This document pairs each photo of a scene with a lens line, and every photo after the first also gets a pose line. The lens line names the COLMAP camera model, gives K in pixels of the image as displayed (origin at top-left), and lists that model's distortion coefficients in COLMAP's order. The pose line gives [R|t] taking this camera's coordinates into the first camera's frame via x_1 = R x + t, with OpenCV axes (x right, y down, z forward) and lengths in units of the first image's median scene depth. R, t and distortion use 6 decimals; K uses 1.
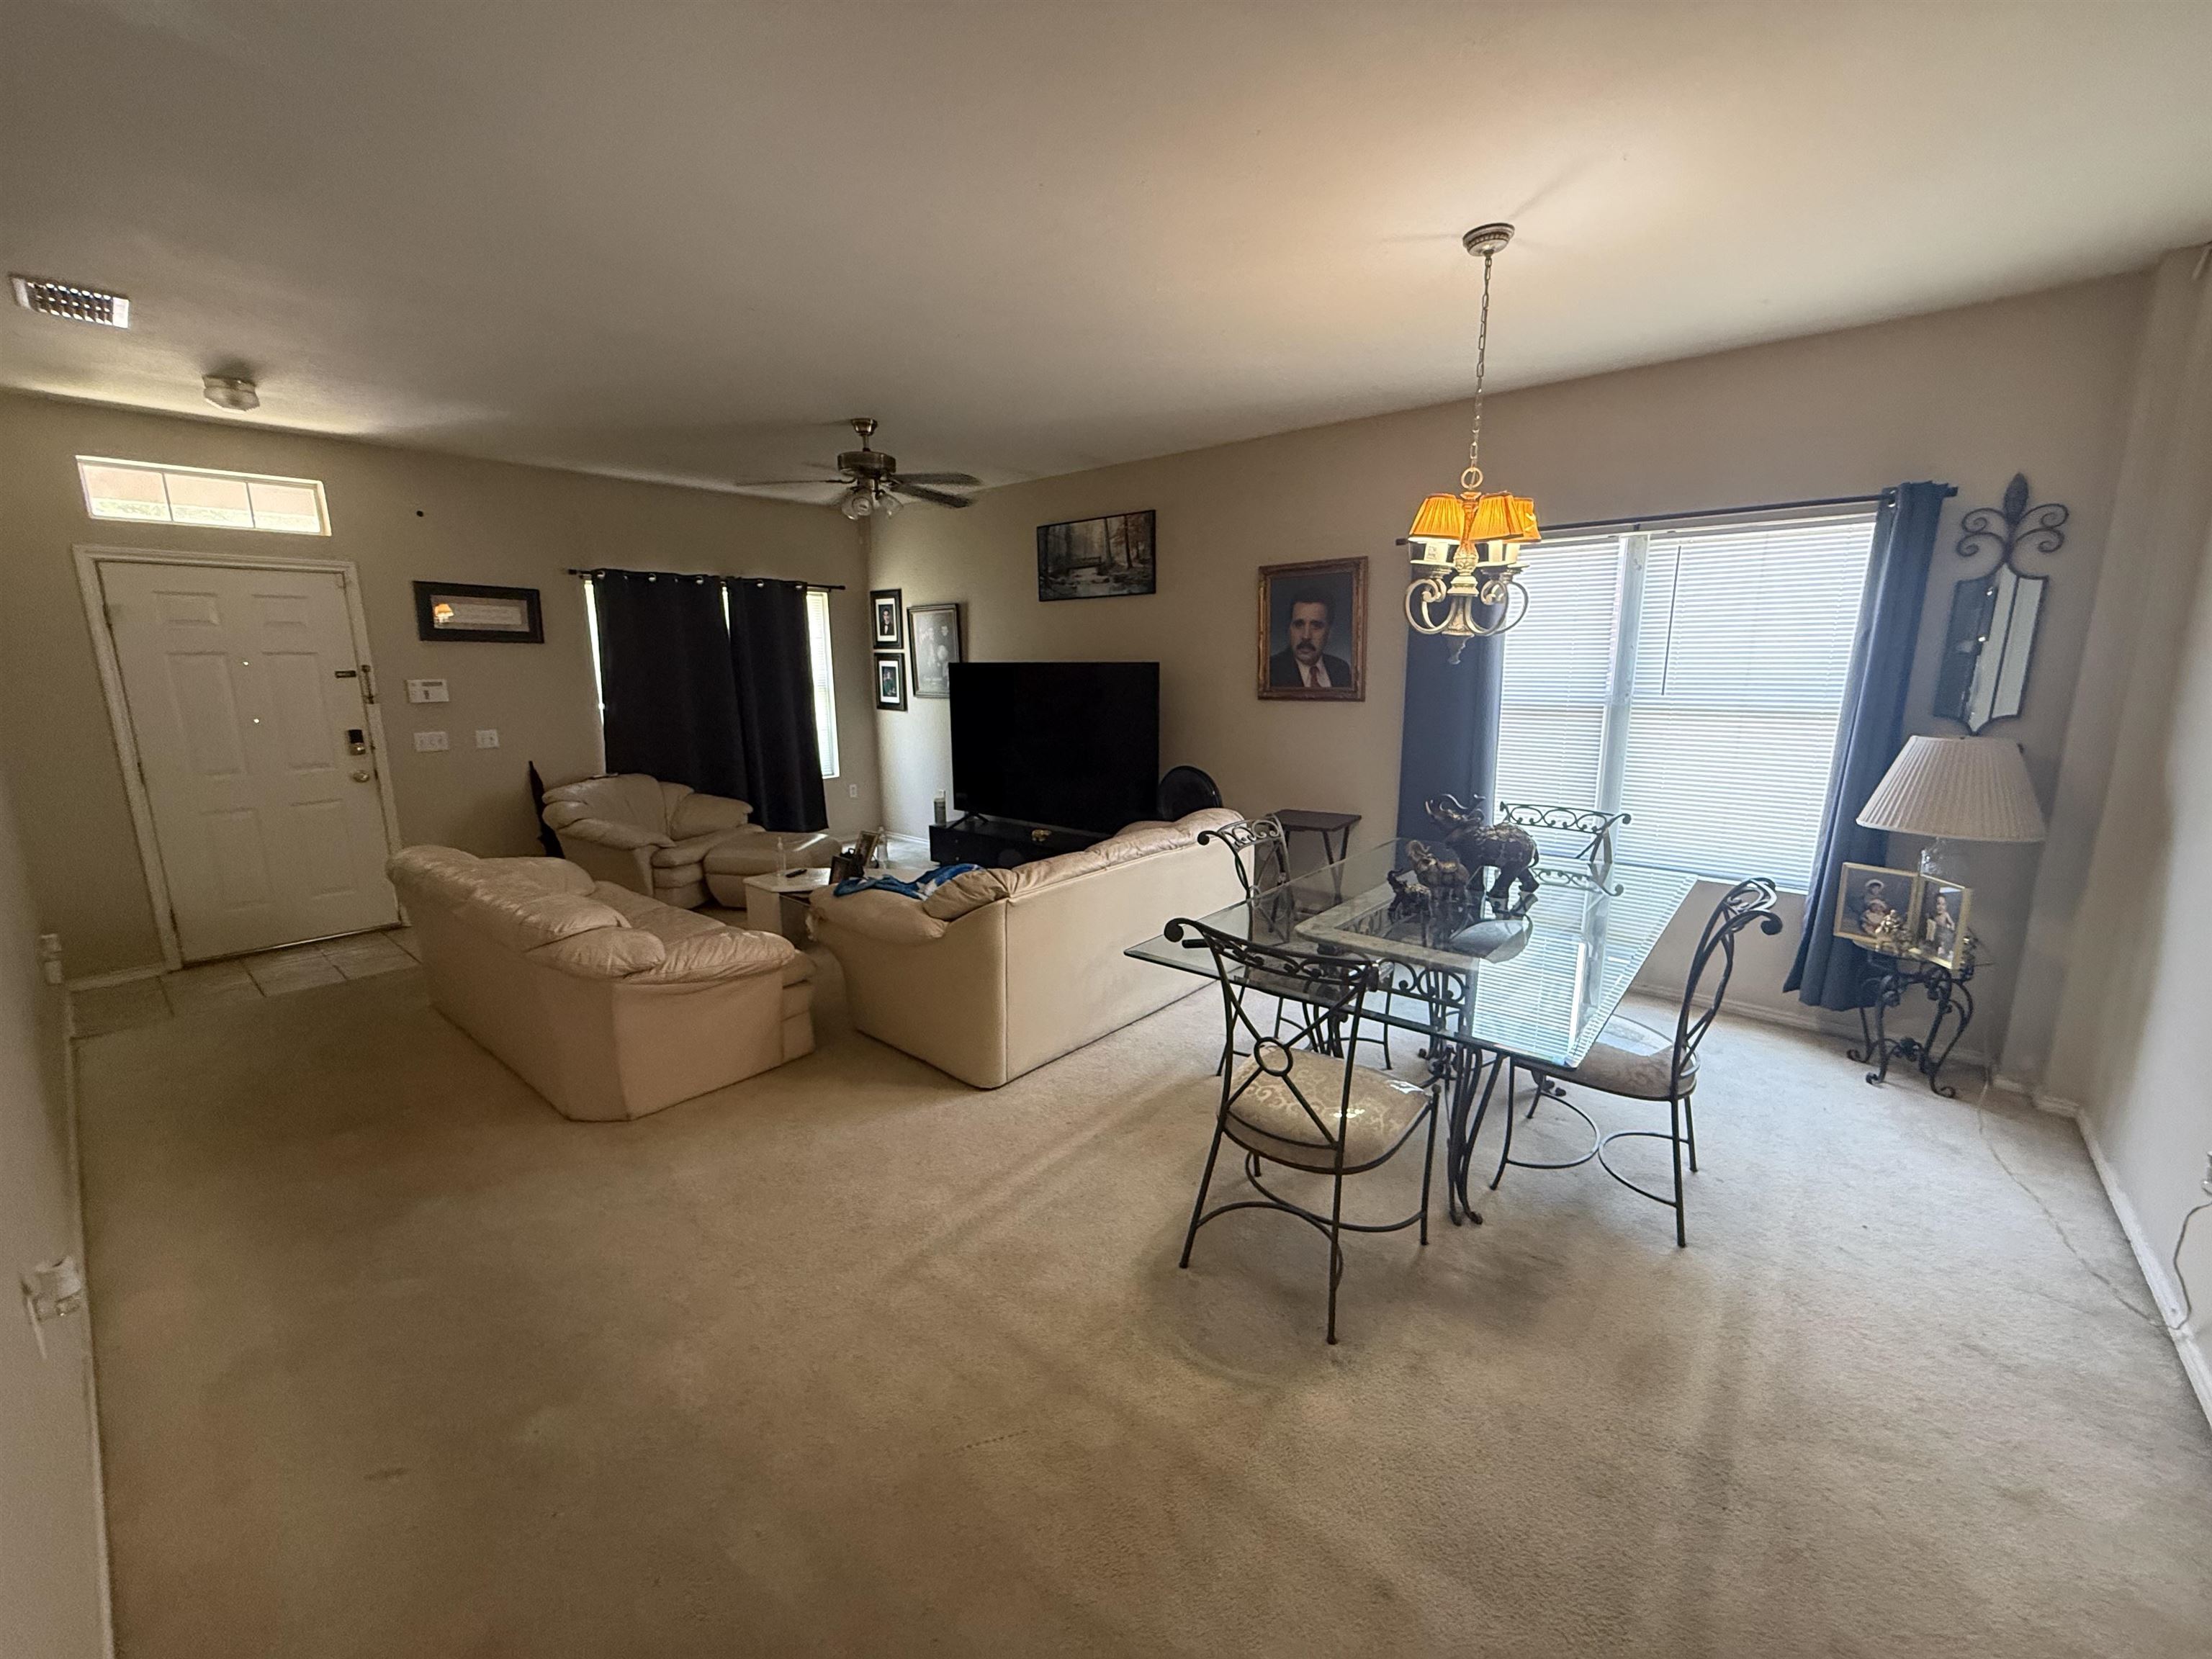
lens RADIAL K [[885.6, 0, 1106.7], [0, 885.6, 833.8], [0, 0, 1]] dist [-0.001244, -0.000325]
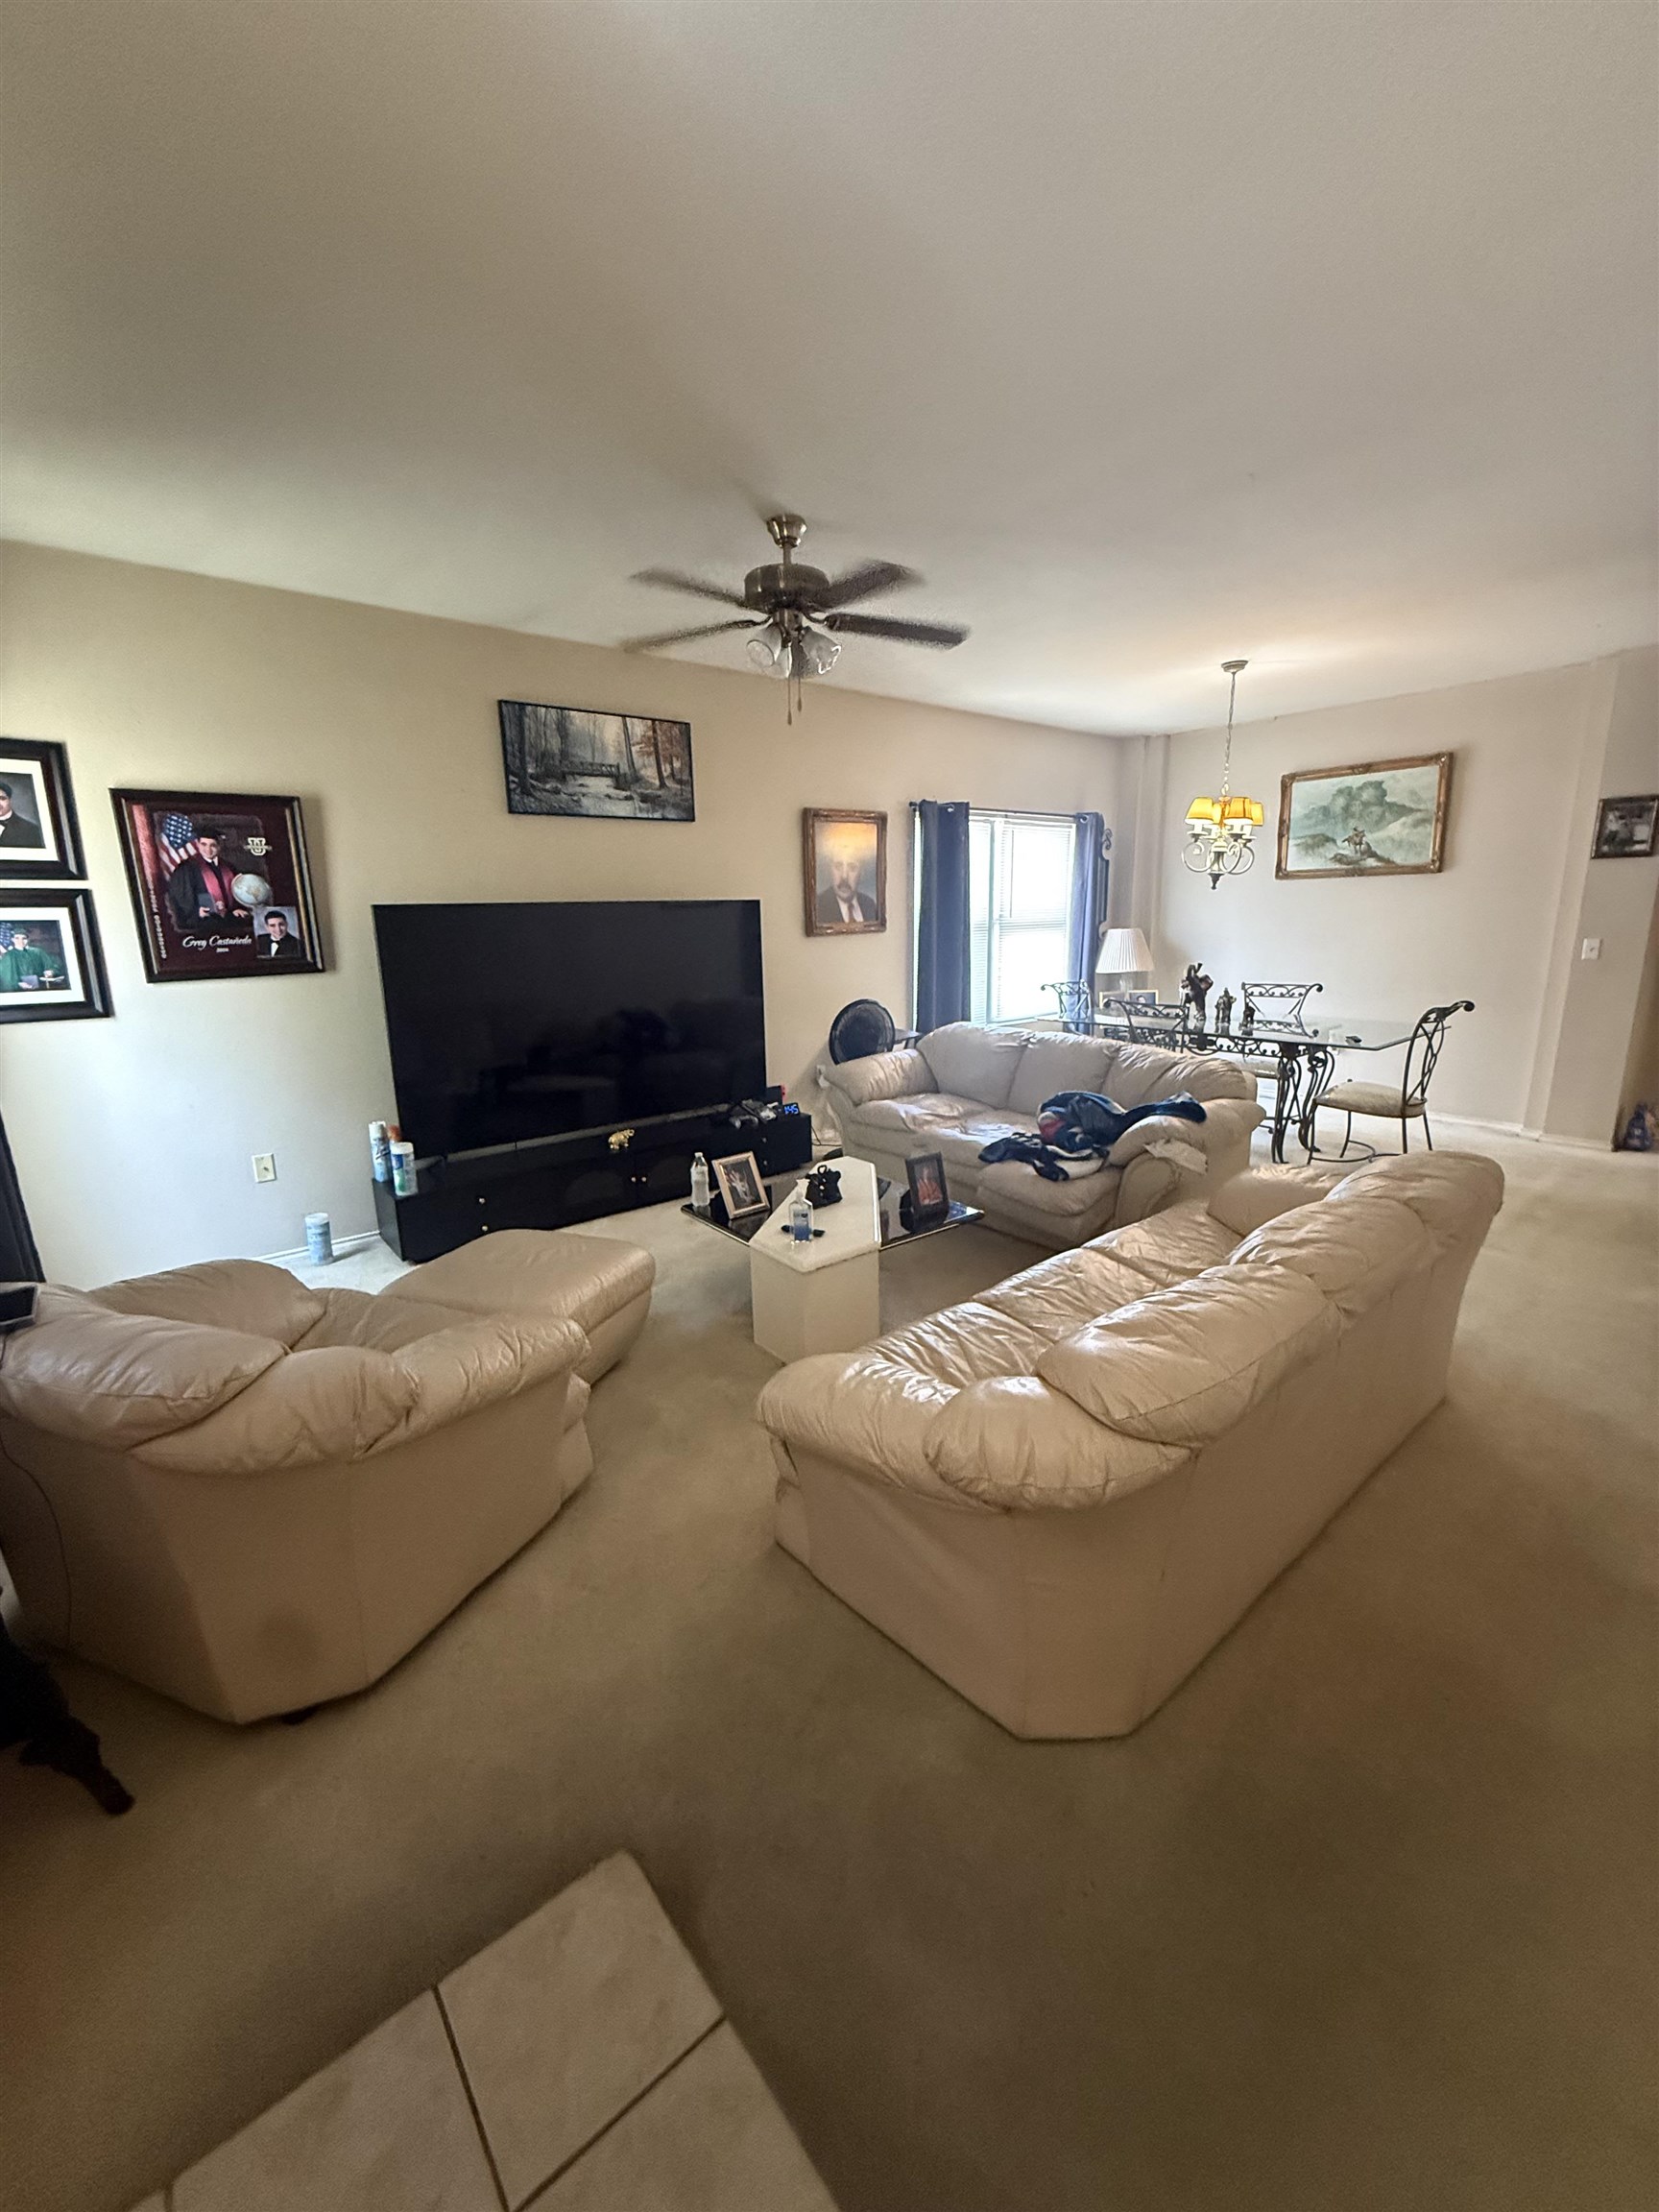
lens RADIAL K [[885.6, 0, 828.1], [0, 885.6, 1108.1], [0, 0, 1]] dist [-0.001244, -0.000325]
pose [[0.167586, -0.212183, 0.962753, -0.803411], [0.214839, 0.960954, 0.174390, -0.123115], [-0.962164, 0.177612, 0.206628, 0.732485]]
